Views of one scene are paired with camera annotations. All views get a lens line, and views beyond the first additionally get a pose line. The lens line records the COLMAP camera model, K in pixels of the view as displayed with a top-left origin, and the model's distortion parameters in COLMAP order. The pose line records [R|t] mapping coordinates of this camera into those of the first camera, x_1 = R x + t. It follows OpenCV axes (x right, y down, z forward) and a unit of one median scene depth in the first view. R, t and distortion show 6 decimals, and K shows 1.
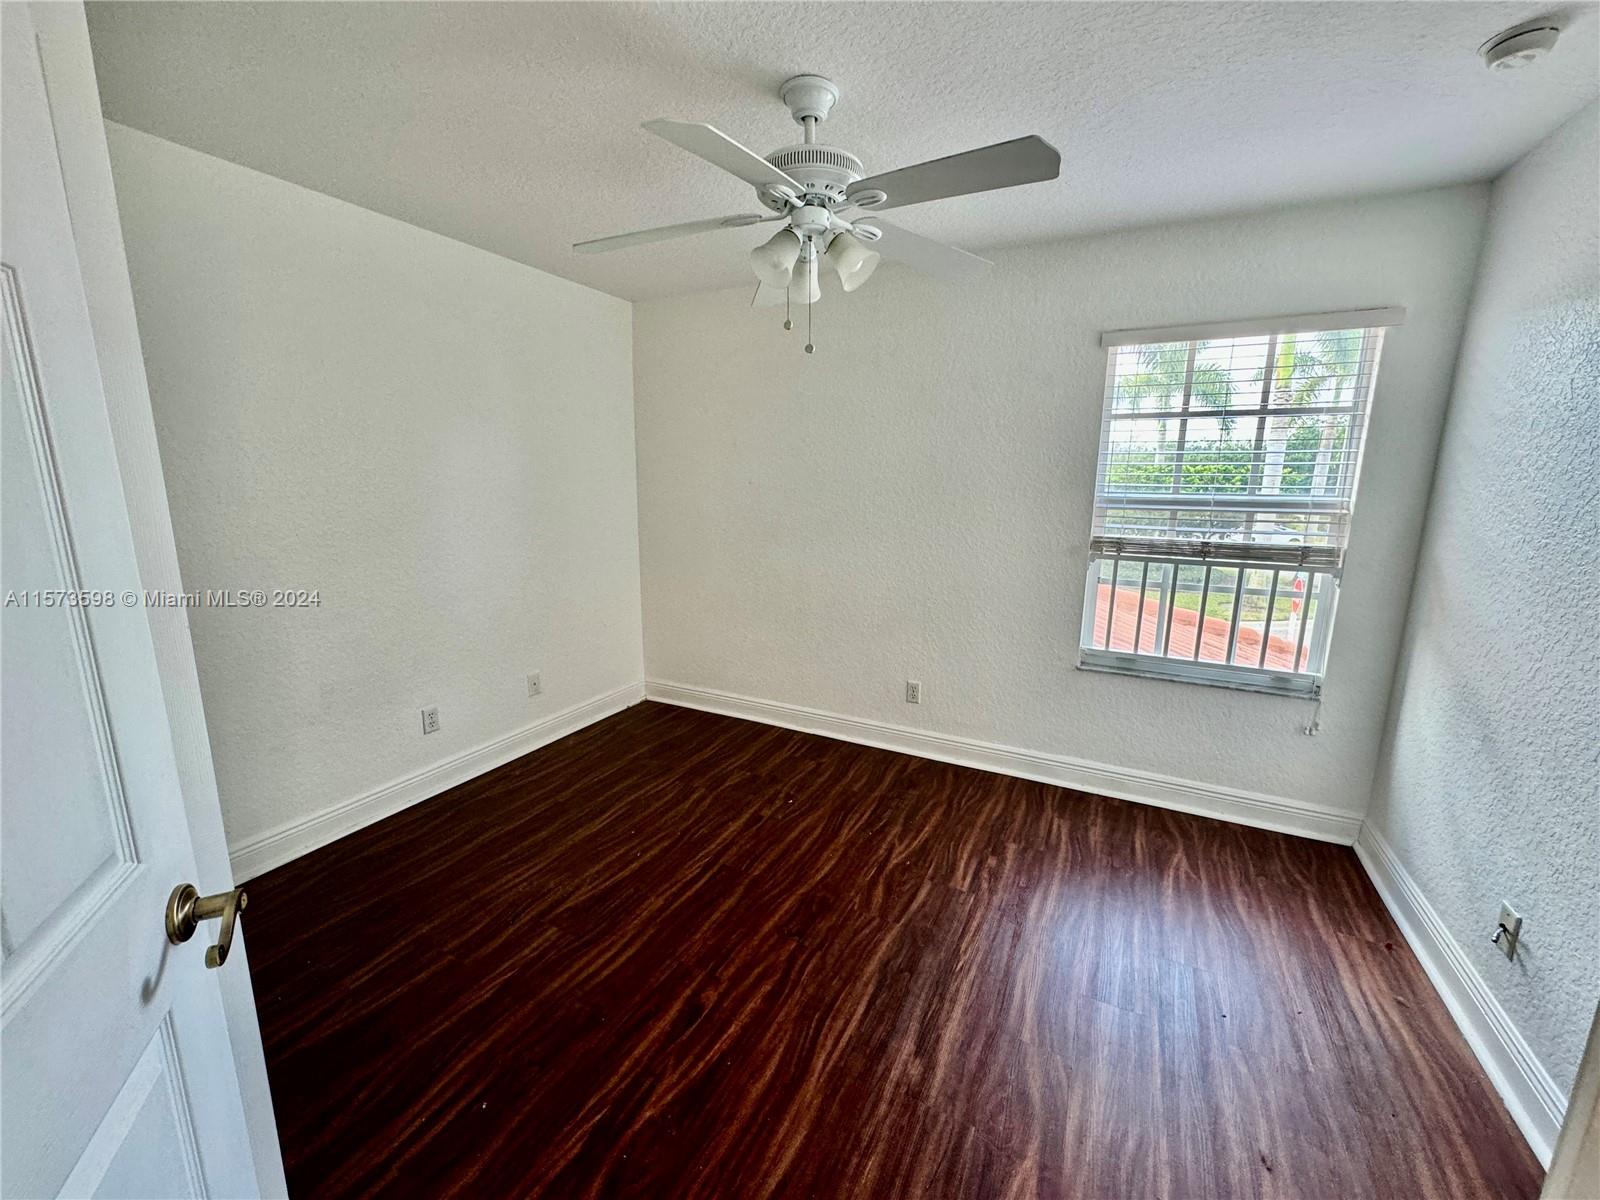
lens RADIAL K [[636.5, 0, 802.4], [0, 636.5, 601.5], [0, 0, 1]] dist [0.000266, 0.000070]
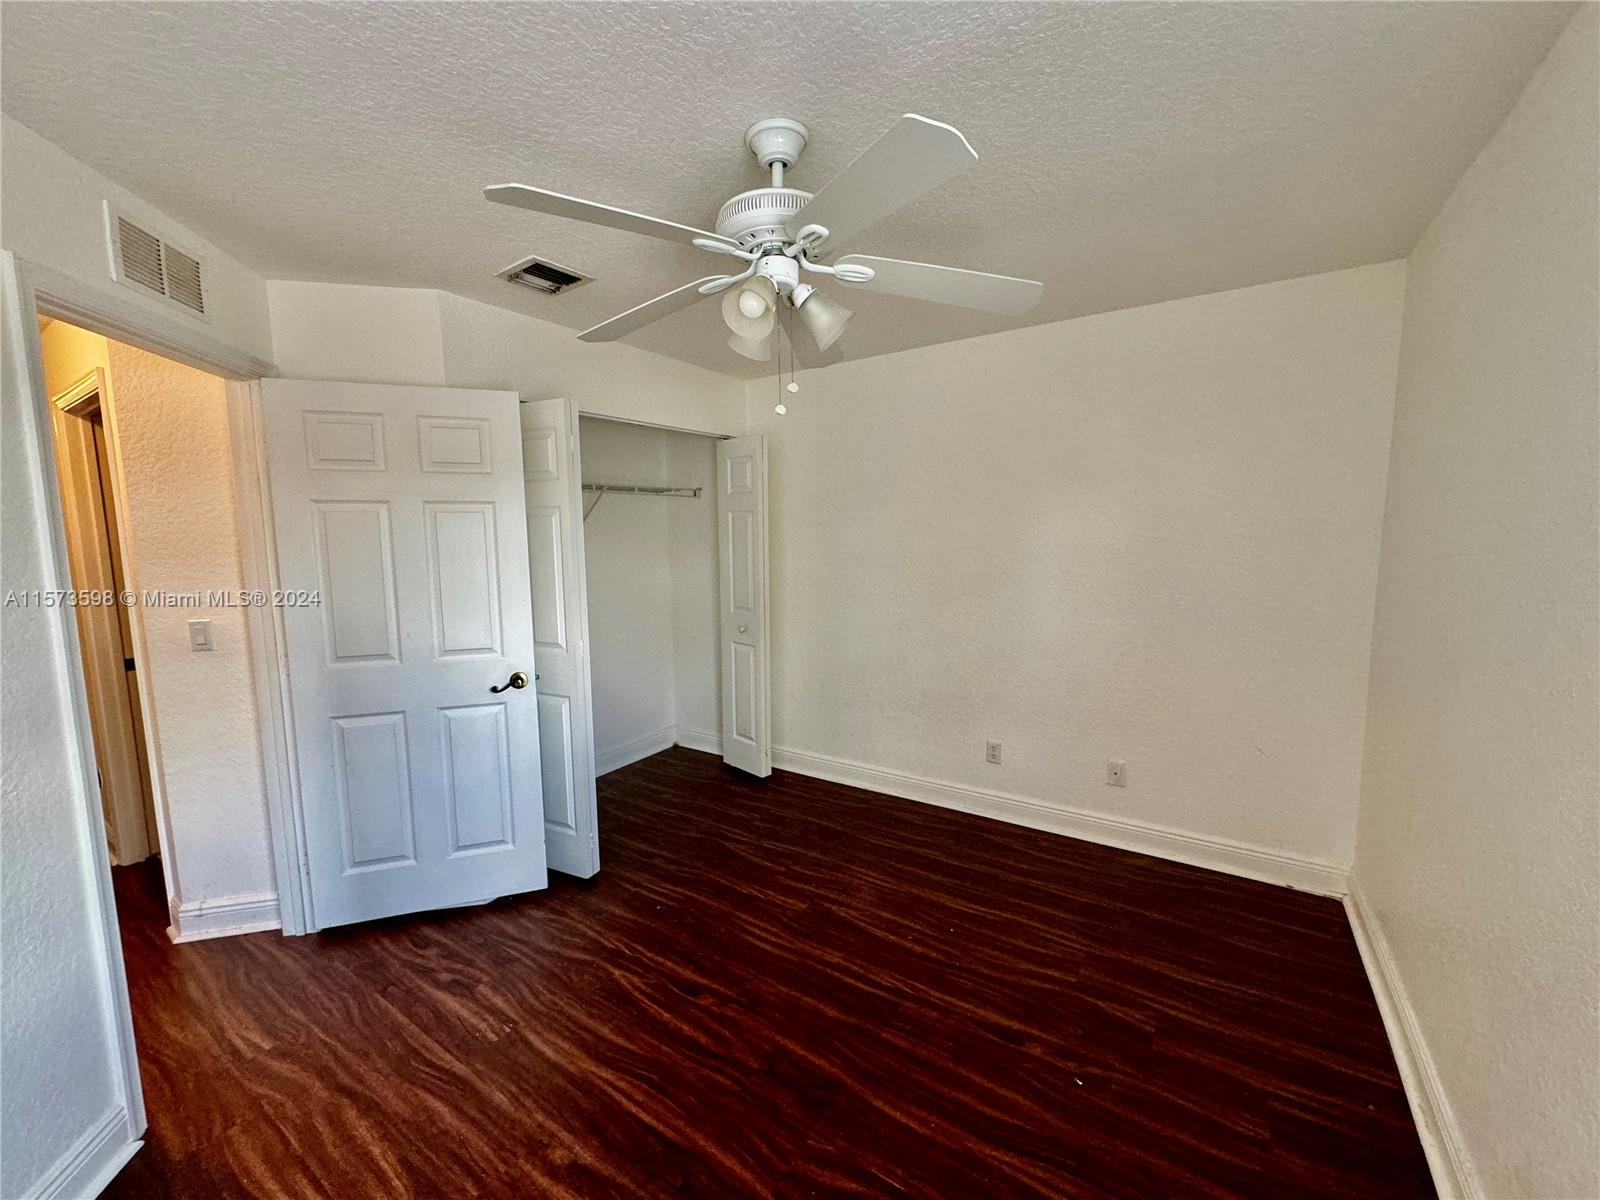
lens RADIAL K [[636.5, 0, 799.8], [0, 636.5, 602.3], [0, 0, 1]] dist [0.000266, 0.000070]
pose [[-0.114794, 0.100418, -0.988301, 0.769671], [-0.179777, 0.976350, 0.120085, -0.209216], [0.976986, 0.191459, -0.094026, 0.981392]]
